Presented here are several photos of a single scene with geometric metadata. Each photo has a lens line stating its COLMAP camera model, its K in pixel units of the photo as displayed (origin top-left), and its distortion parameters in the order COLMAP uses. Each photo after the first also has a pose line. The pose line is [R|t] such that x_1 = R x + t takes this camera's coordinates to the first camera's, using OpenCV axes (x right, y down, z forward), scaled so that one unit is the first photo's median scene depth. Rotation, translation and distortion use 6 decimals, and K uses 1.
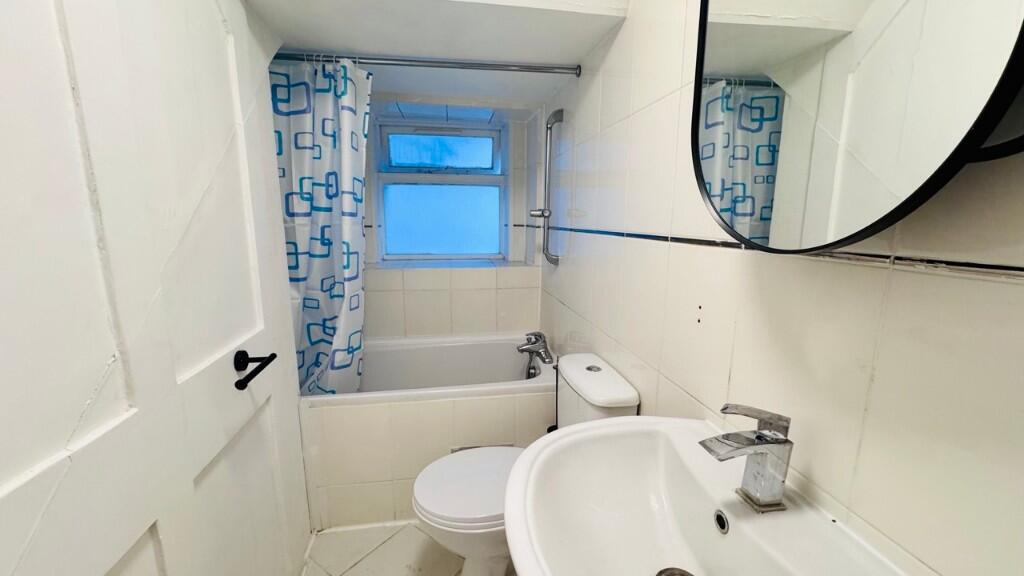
lens RADIAL K [[408.8, 0, 511.0], [0, 408.8, 288.2], [0, 0, 1]] dist [-0.001719, 0.000391]
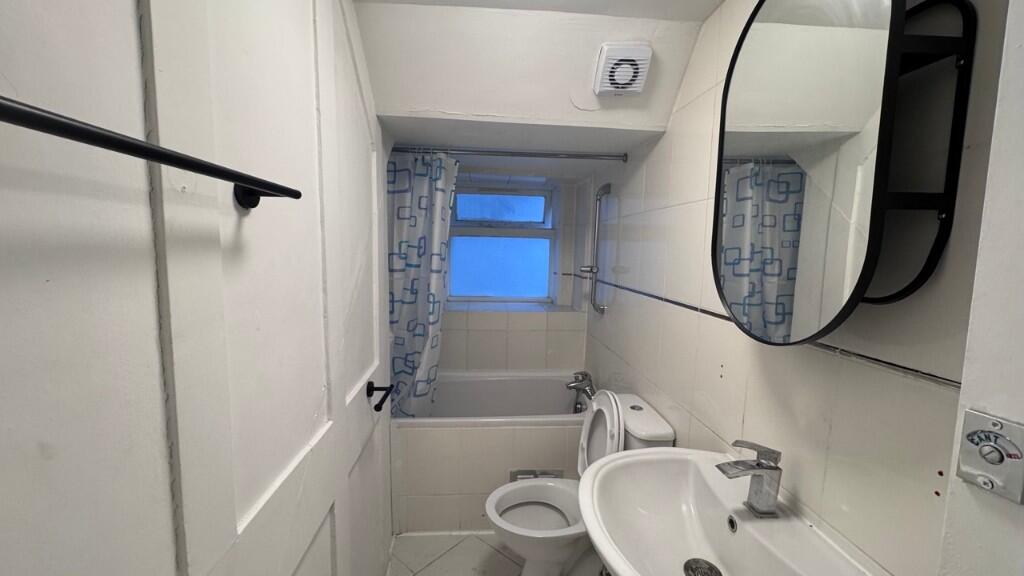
lens RADIAL K [[408.8, 0, 511.0], [0, 408.8, 288.2], [0, 0, 1]] dist [-0.001719, 0.000391]
pose [[0.996024, 0.026614, -0.085013, -0.060358], [-0.032637, 0.996995, -0.070262, -0.048197], [0.082888, 0.072757, 0.993899, -0.209895]]
